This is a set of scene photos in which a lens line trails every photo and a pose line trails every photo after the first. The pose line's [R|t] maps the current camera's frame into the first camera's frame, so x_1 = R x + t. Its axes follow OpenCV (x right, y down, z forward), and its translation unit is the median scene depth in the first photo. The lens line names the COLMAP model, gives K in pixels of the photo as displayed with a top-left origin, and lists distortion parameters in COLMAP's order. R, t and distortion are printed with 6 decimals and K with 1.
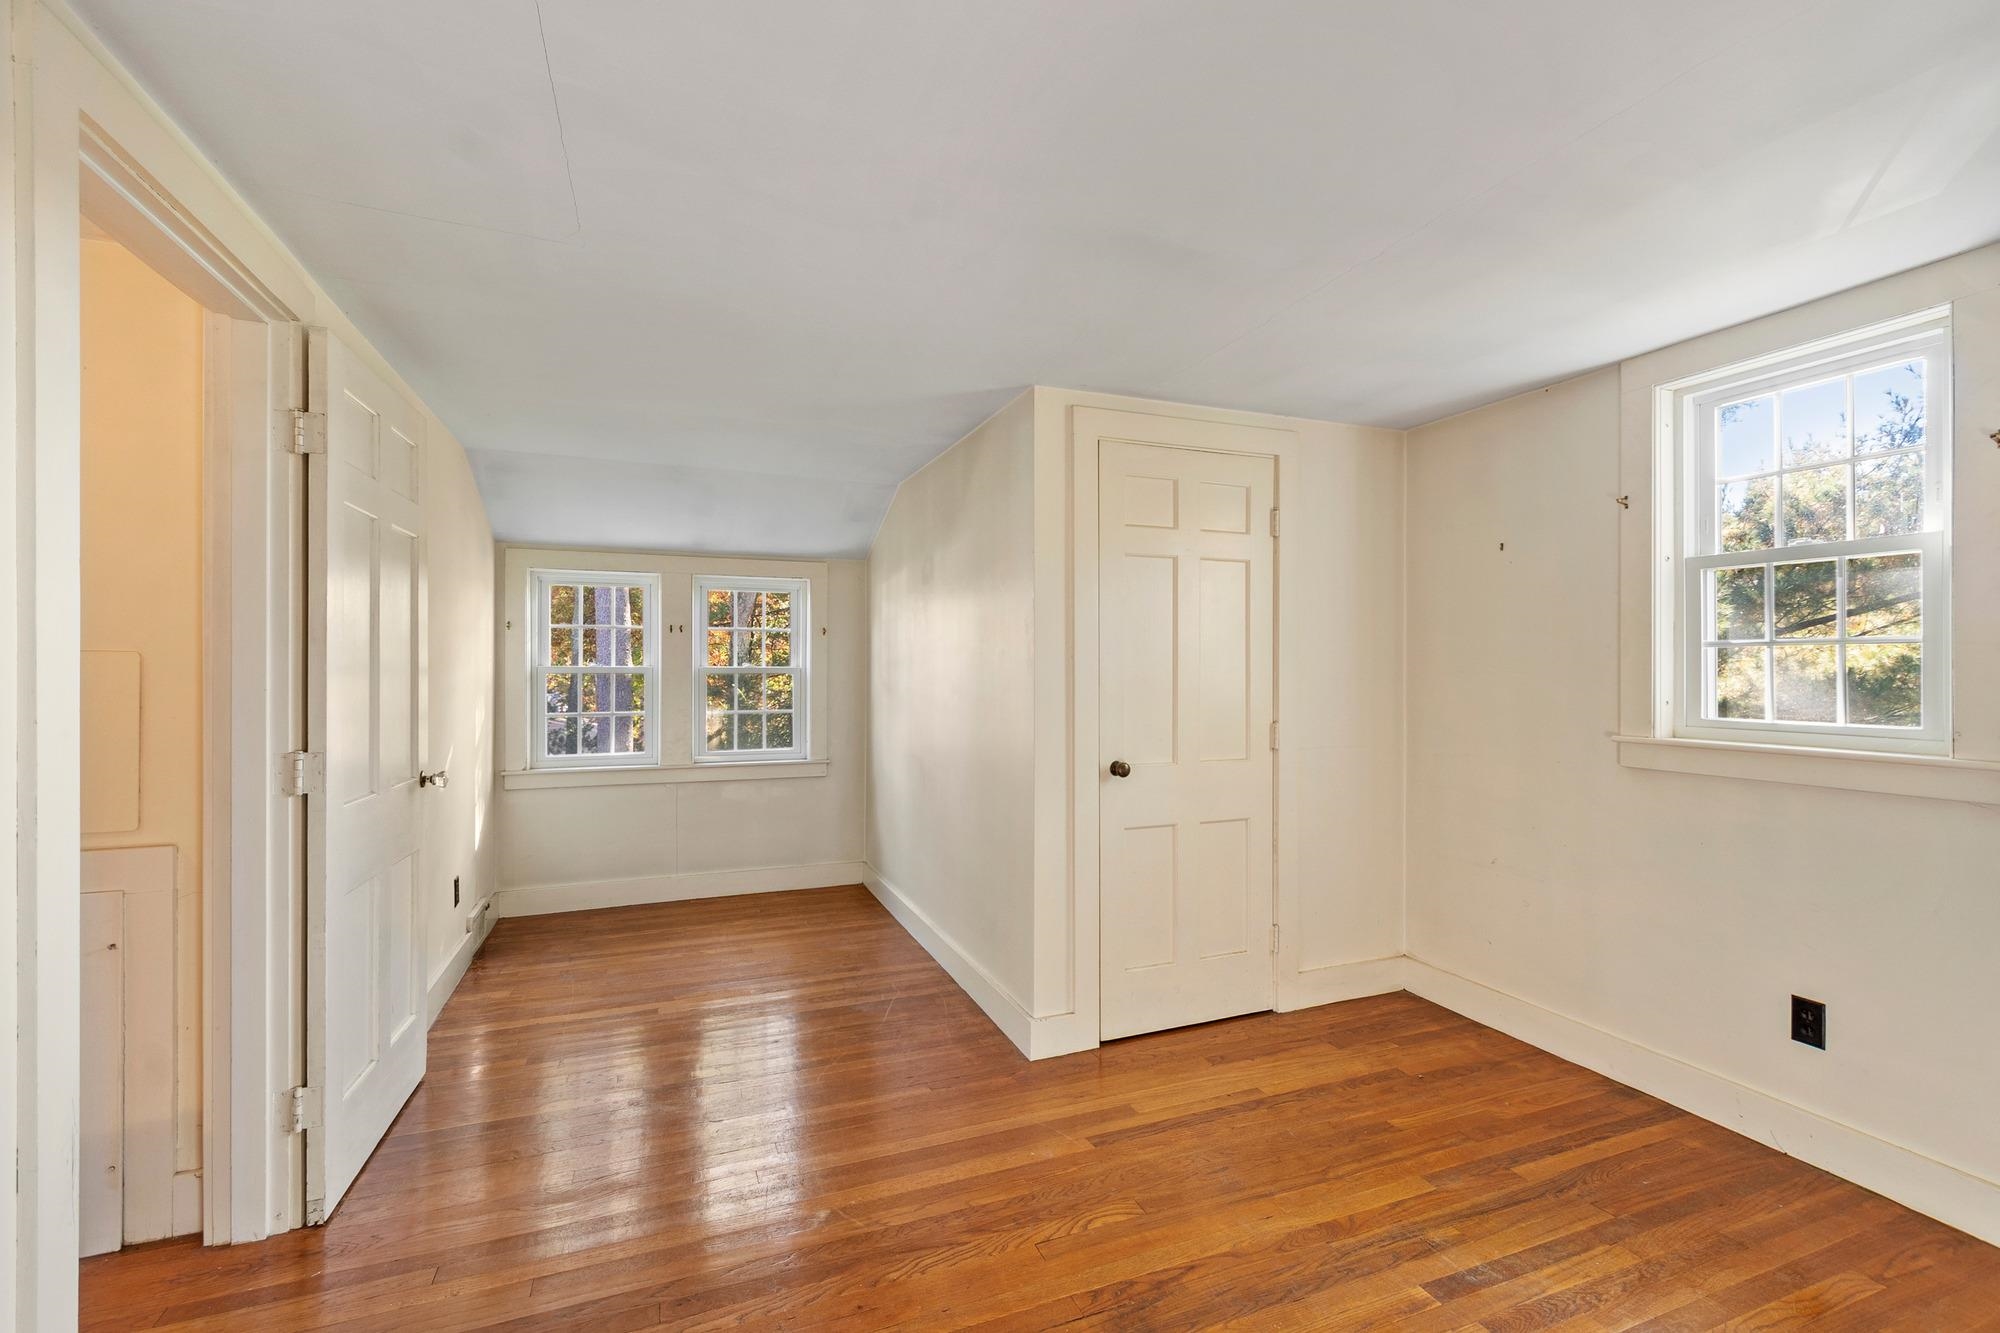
lens RADIAL K [[889.8, 0, 1015.2], [0, 889.8, 662.5], [0, 0, 1]] dist [0.000518, -0.000445]
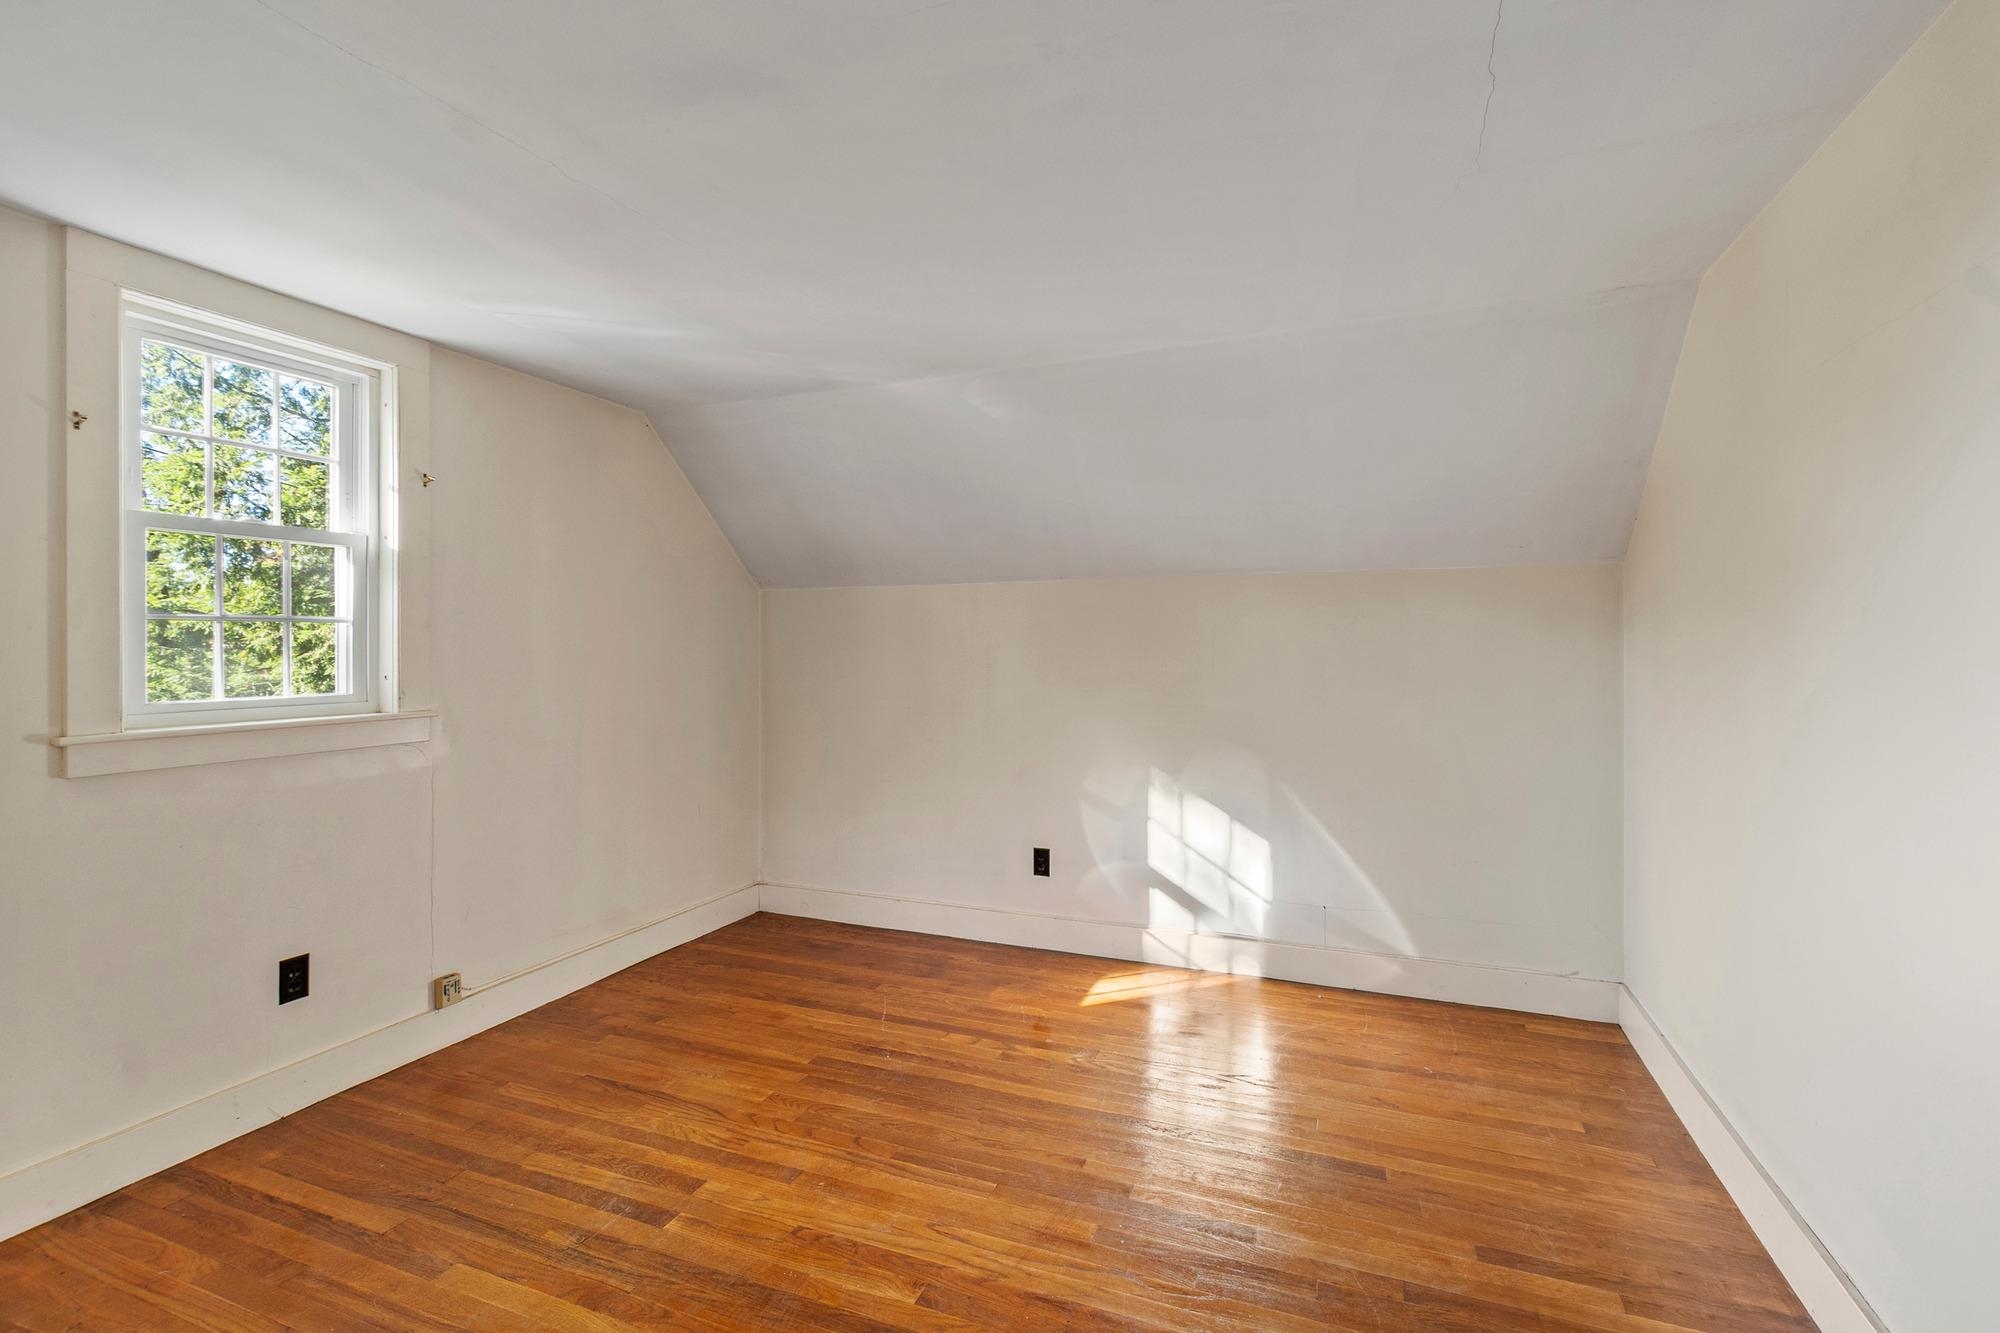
lens RADIAL K [[925.4, 0, 998.0], [0, 925.4, 651.2], [0, 0, 1]] dist [0.001485, -0.000074]
pose [[-0.724815, -0.000052, 0.688944, -0.478573], [0.002628, 0.999993, 0.002840, 0.014536], [-0.688939, 0.003869, -0.724809, 1.238880]]
